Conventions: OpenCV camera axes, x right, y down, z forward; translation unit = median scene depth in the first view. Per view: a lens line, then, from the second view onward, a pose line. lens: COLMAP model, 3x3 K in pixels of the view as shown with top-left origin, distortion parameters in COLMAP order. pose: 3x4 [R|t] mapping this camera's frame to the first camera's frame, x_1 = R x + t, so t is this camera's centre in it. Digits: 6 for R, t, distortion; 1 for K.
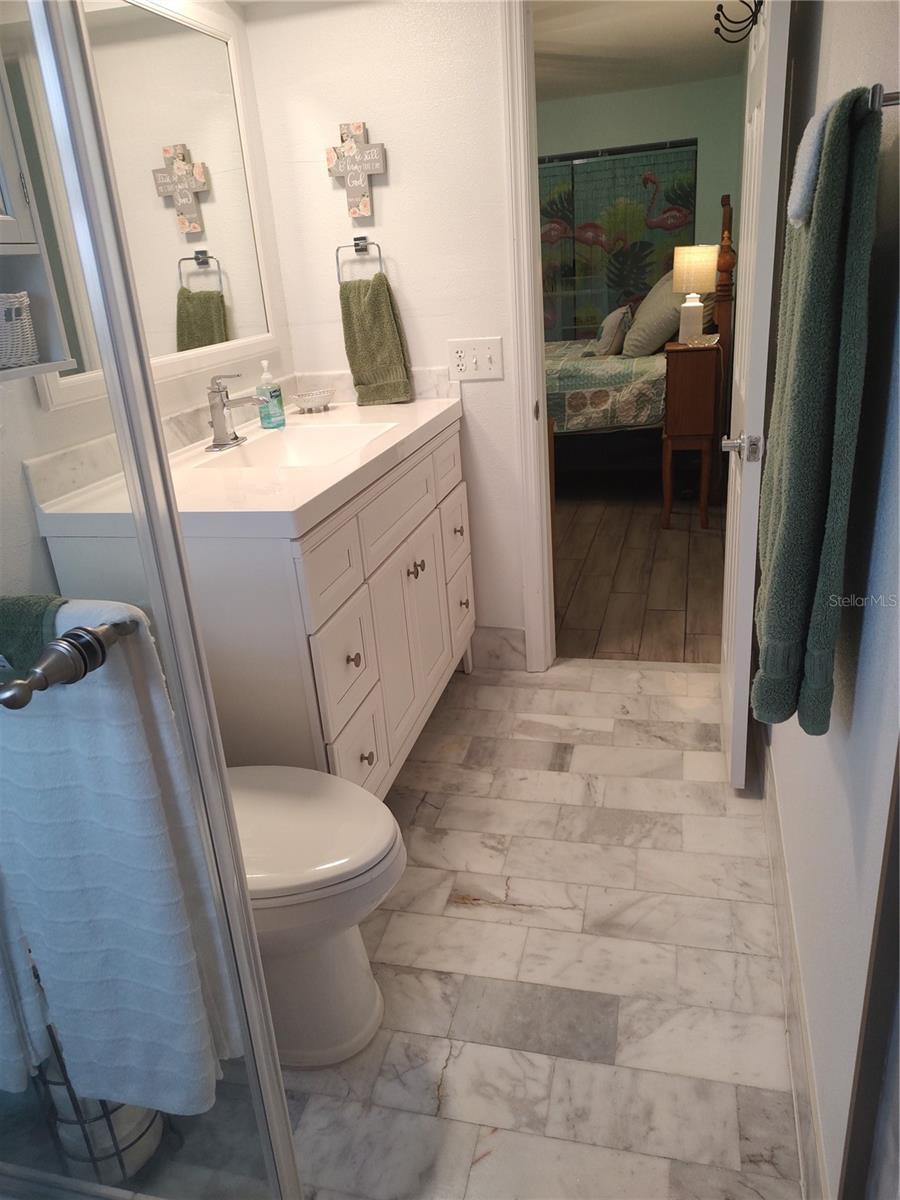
lens RADIAL K [[857.2, 0, 447.0], [0, 857.2, 597.8], [0, 0, 1]] dist [0.028852, -0.023813]
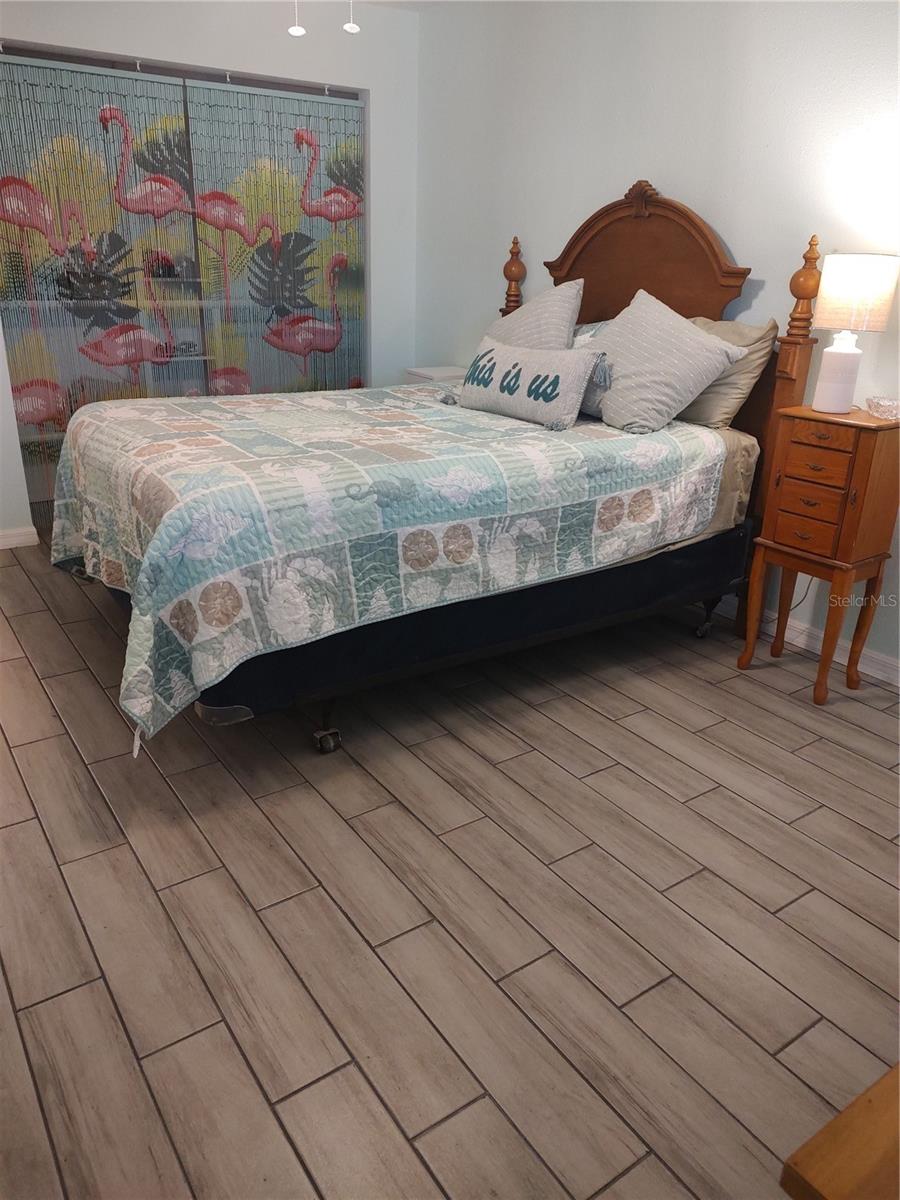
lens RADIAL K [[857.2, 0, 450.3], [0, 857.2, 604.1], [0, 0, 1]] dist [0.028852, -0.023813]
pose [[0.644296, -0.199548, 0.738284, -0.334890], [0.206171, 0.974939, 0.083589, -0.236949], [-0.736462, 0.098356, 0.669291, 0.704470]]
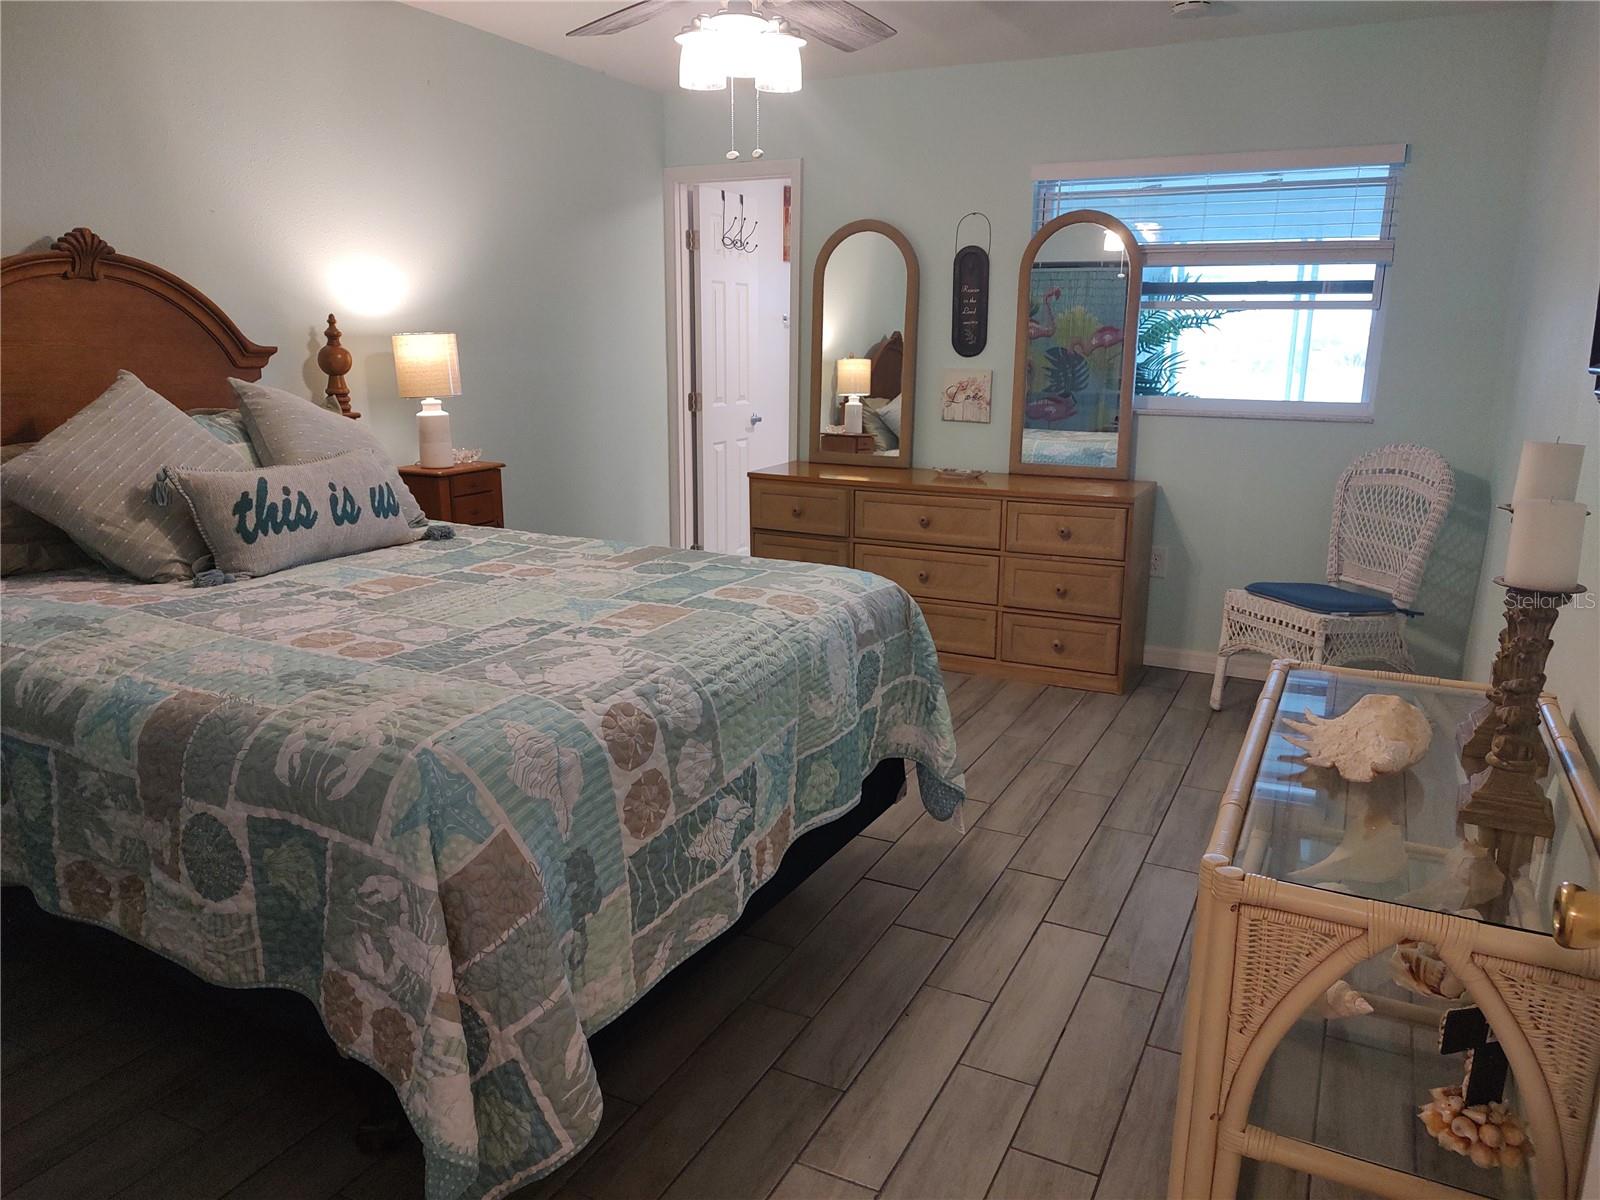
lens RADIAL K [[1143.0, 0, 800.0], [0, 1143.0, 606.8], [0, 0, 1]] dist [0.028852, -0.023813]
pose [[-0.977097, 0.021308, 0.211726, -0.195378], [0.136179, 0.827165, 0.545210, -0.537189], [-0.163515, 0.561556, -0.811121, 1.434510]]
